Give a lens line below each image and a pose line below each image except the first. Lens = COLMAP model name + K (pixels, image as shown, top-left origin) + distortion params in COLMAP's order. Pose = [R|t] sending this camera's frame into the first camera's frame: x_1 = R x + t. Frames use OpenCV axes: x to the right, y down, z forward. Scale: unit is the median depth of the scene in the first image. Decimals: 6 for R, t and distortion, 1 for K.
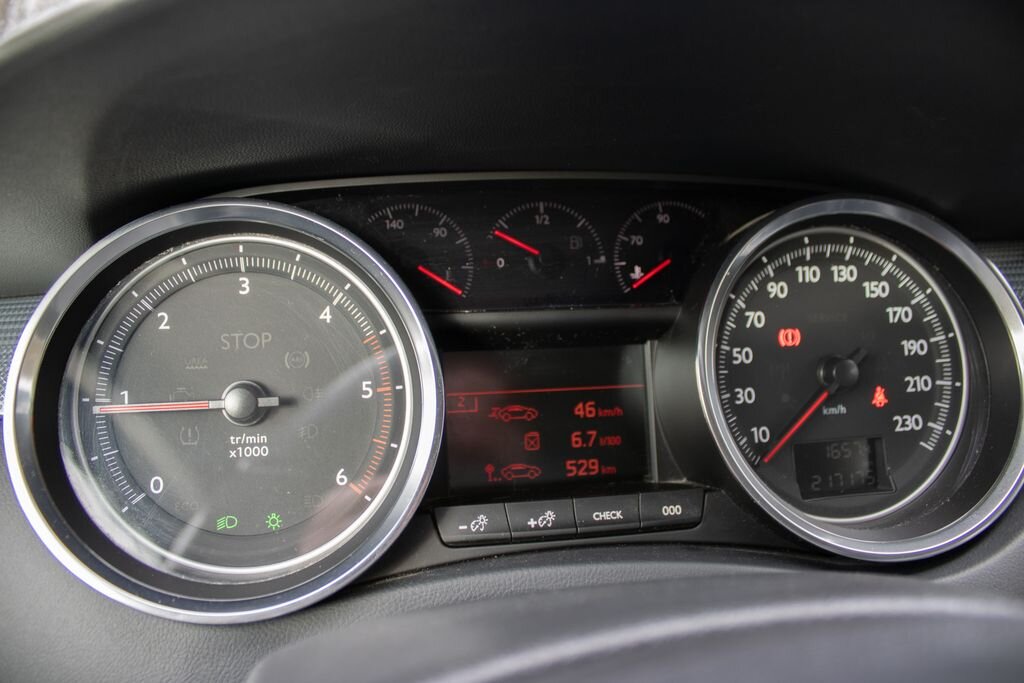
lens RADIAL K [[845.2, 0, 511.1], [0, 845.2, 327.5], [0, 0, 1]] dist [-0.162516, 0.144963]
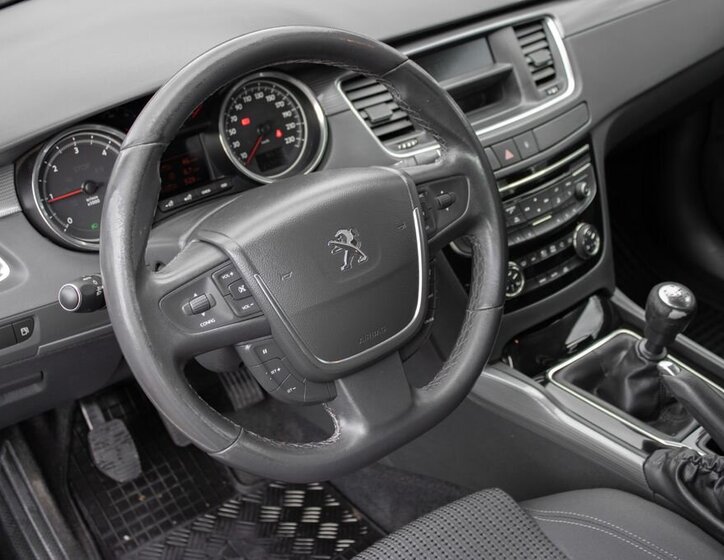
lens RADIAL K [[938.1, 0, 362.0], [0, 938.1, 280.0], [0, 0, 1]] dist [-0.080895, -0.008759]
pose [[0.883607, -0.290939, 0.366870, -0.703973], [0.182191, 0.935412, 0.303003, -0.401617], [-0.431330, -0.200895, 0.879543, -2.279496]]
